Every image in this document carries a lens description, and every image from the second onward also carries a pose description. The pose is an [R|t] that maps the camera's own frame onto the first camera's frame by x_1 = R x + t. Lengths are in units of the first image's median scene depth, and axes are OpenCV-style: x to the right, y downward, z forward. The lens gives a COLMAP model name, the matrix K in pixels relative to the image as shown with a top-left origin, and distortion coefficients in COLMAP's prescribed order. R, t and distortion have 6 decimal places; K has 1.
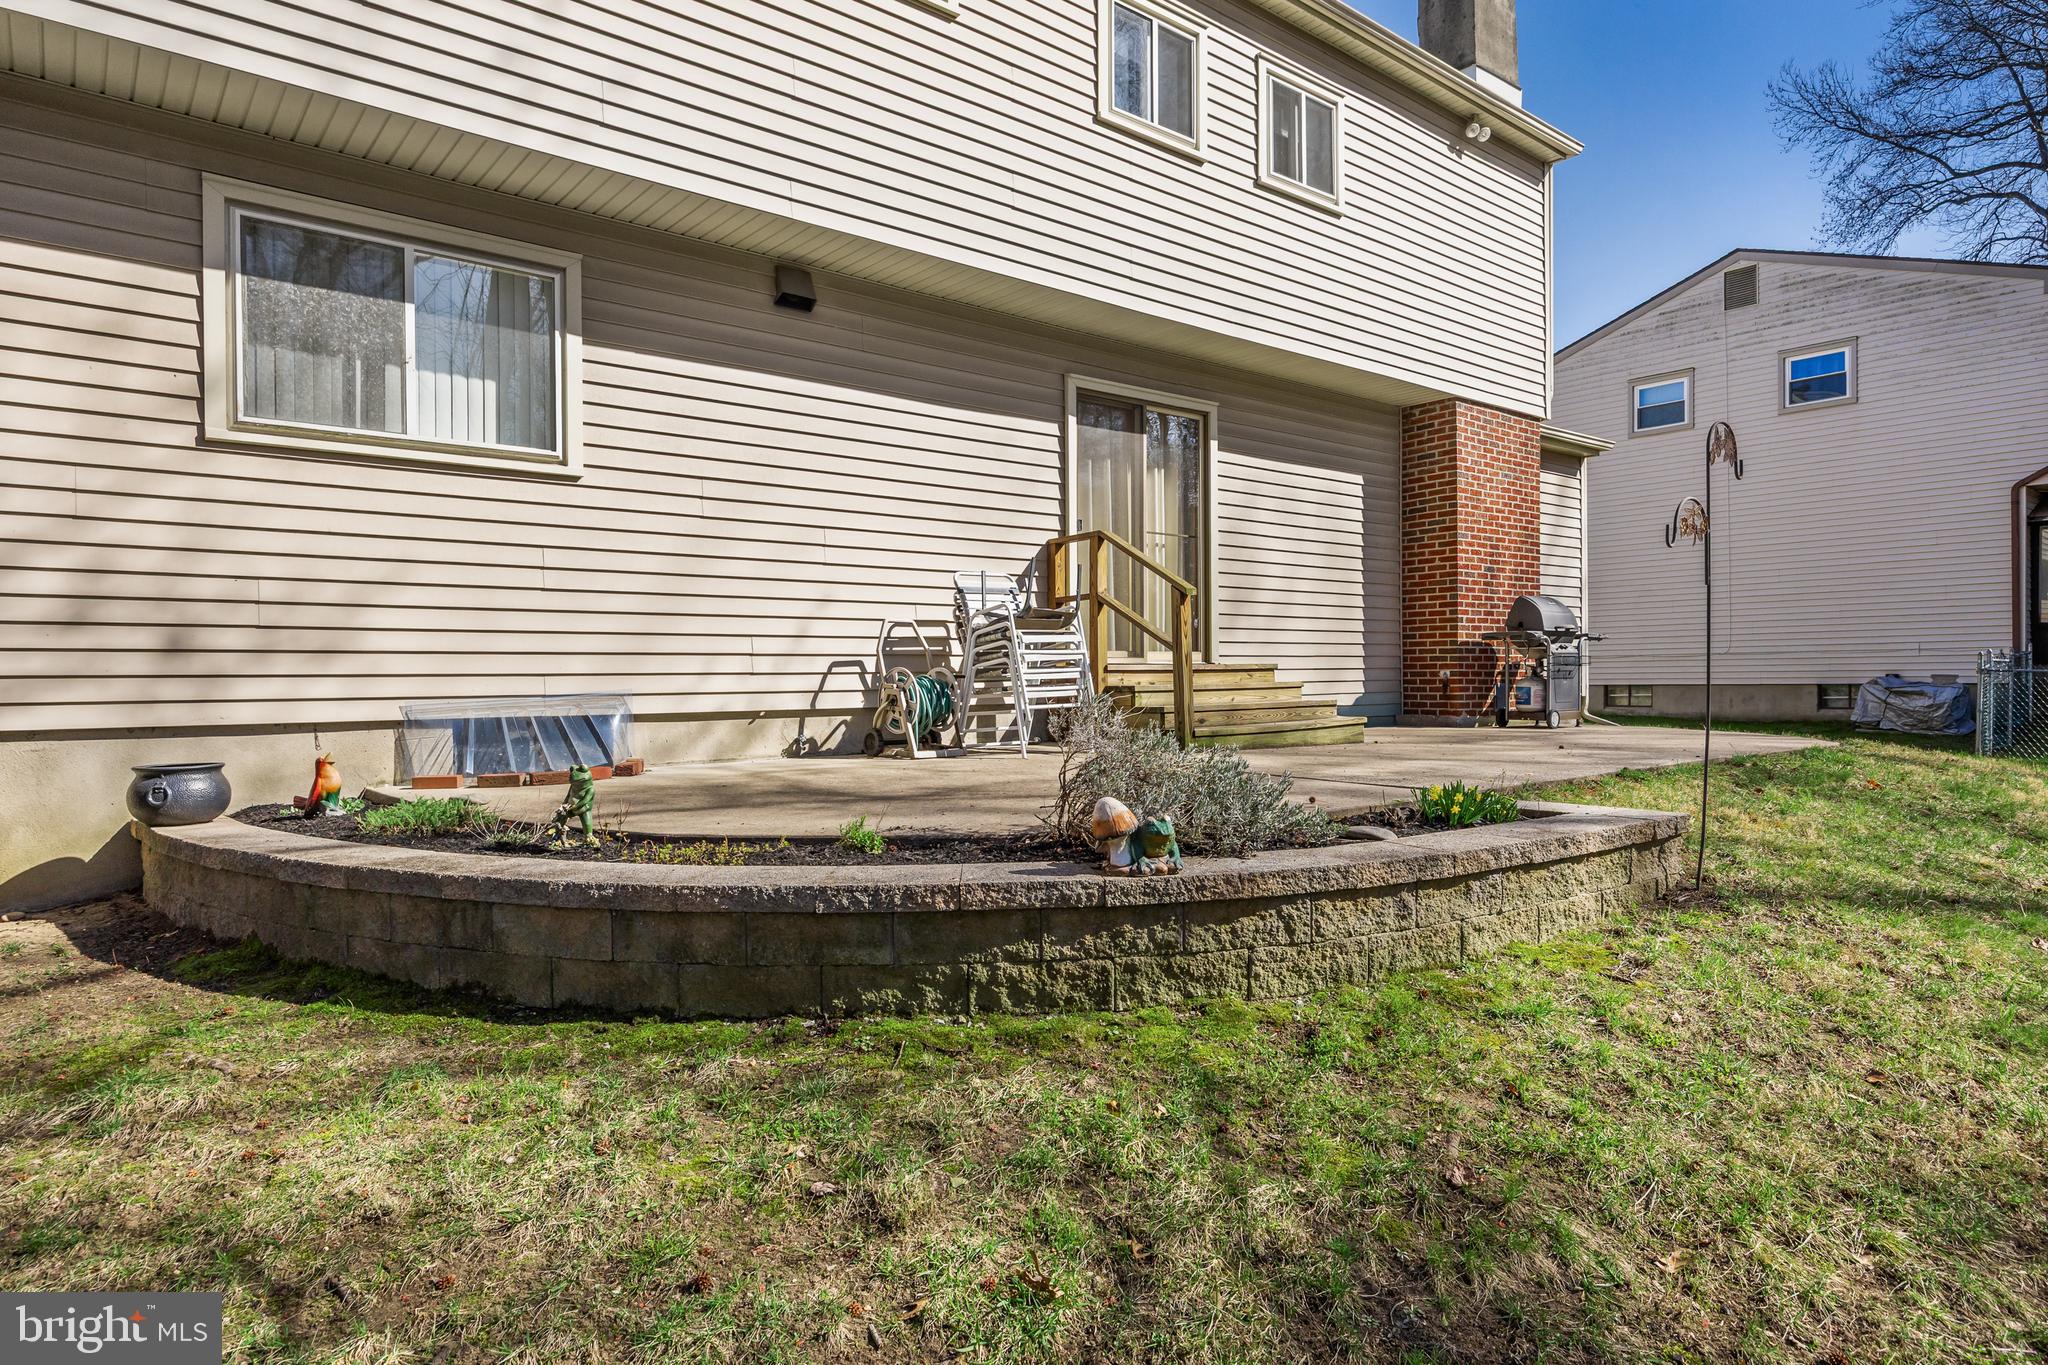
lens RADIAL K [[1187.8, 0, 1024.0], [0, 1187.8, 682.5], [0, 0, 1]] dist [-0.005276, -0.001450]
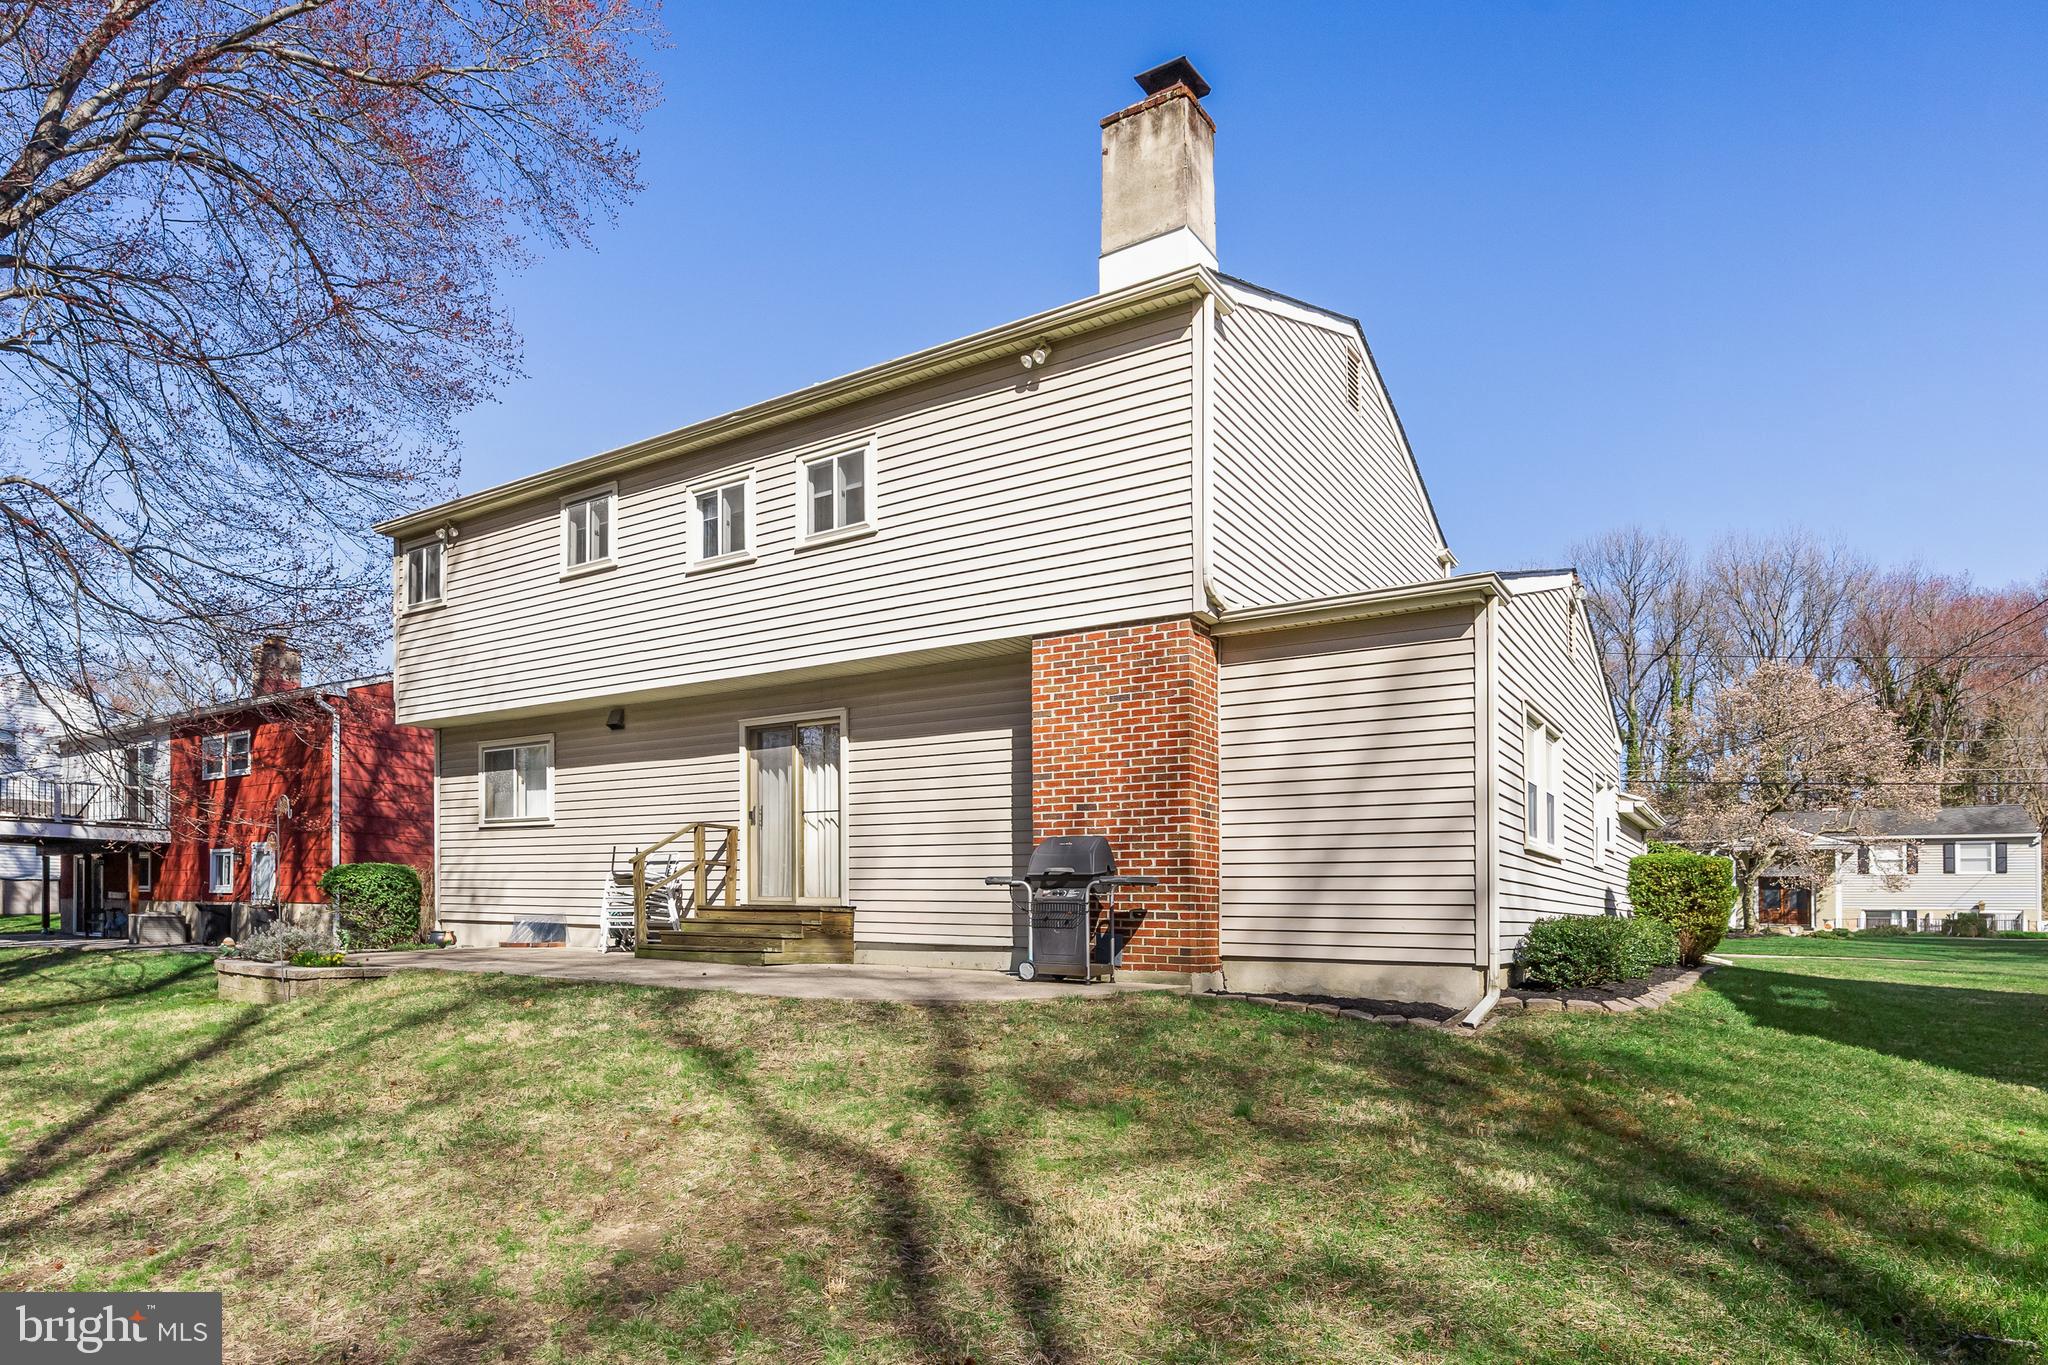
lens RADIAL K [[1148.7, 0, 1024.6], [0, 1148.7, 912.9], [0, 0, 1]] dist [-0.020510, -0.000349]
pose [[0.300880, 0.018504, -0.953482, 1.640868], [-0.021408, 0.999691, 0.012645, -0.032871], [0.953422, 0.016607, 0.301183, 0.927590]]
